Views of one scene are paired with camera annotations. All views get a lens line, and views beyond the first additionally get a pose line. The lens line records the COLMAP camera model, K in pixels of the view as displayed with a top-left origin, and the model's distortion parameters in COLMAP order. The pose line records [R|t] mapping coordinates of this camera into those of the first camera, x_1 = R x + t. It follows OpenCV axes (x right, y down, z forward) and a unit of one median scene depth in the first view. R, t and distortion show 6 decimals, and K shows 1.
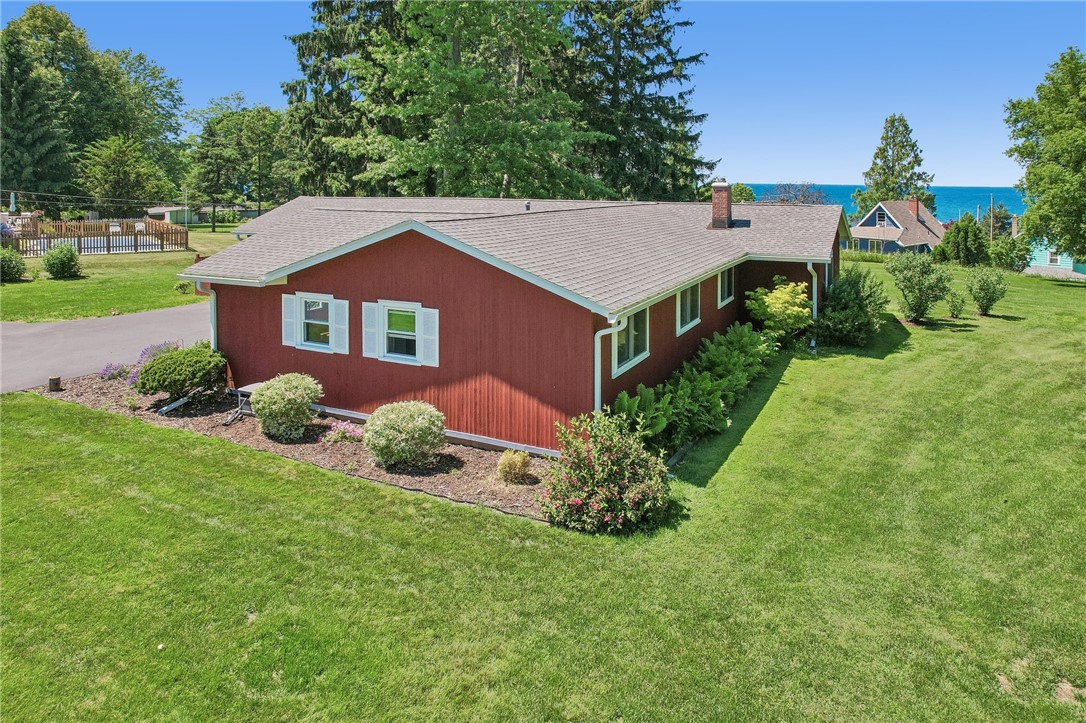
lens RADIAL K [[716.7, 0, 541.7], [0, 716.7, 297.7], [0, 0, 1]] dist [-0.051363, 0.005550]
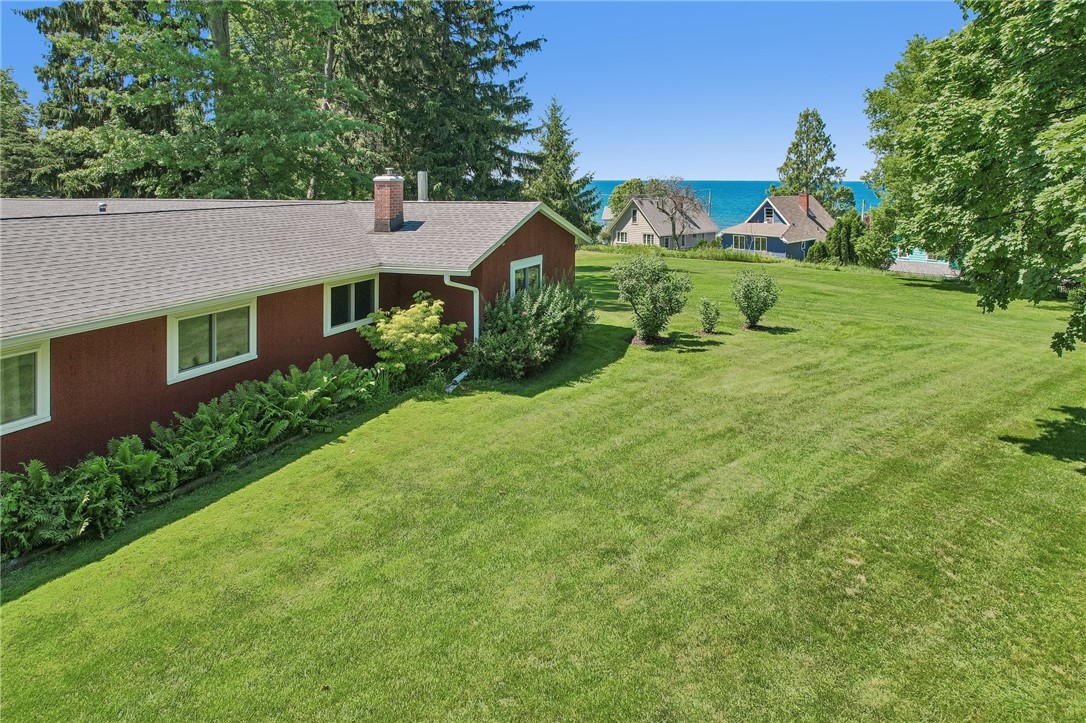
lens RADIAL K [[716.7, 0, 541.7], [0, 716.7, 297.7], [0, 0, 1]] dist [-0.051363, 0.005550]
pose [[0.997206, -0.015428, 0.073085, 0.157256], [0.015181, 0.999877, 0.003942, -0.009619], [-0.073137, -0.002821, 0.997318, 0.072672]]
